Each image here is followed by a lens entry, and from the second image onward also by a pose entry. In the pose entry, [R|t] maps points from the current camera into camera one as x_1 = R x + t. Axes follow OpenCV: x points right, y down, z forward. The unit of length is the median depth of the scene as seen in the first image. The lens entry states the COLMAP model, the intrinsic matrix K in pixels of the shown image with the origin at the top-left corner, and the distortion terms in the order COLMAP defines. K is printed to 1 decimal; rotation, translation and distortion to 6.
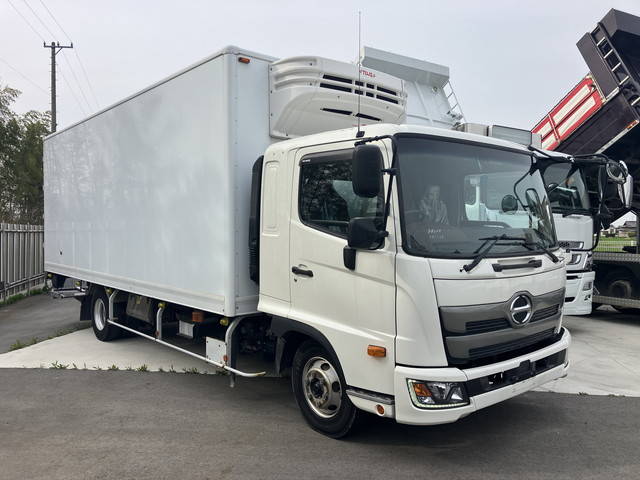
lens RADIAL K [[541.4, 0, 318.7], [0, 541.4, 238.8], [0, 0, 1]] dist [0.007585, -0.001640]
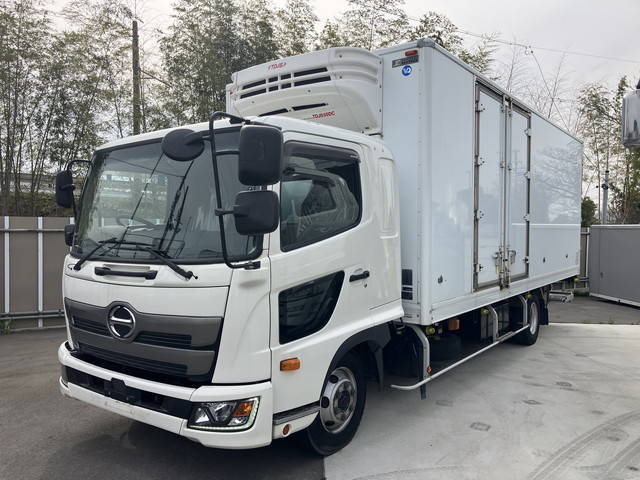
lens RADIAL K [[541.4, 0, 318.7], [0, 541.4, 238.8], [0, 0, 1]] dist [0.007585, -0.001640]
pose [[0.215179, 0.017256, -0.976422, 1.336344], [-0.016543, 0.999765, 0.014023, -0.026088], [0.976434, 0.013136, 0.215414, 1.134946]]
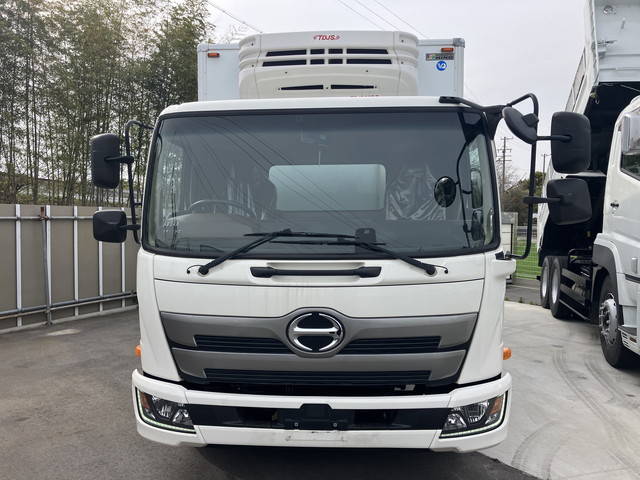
lens RADIAL K [[534.5, 0, 320.0], [0, 534.5, 240.0], [0, 0, 1]] dist [0.005142, -0.003381]
pose [[0.722867, 0.030491, -0.690314, 0.877883], [-0.011272, 0.999413, 0.032340, -0.017200], [0.690895, -0.015596, 0.722787, 0.492192]]
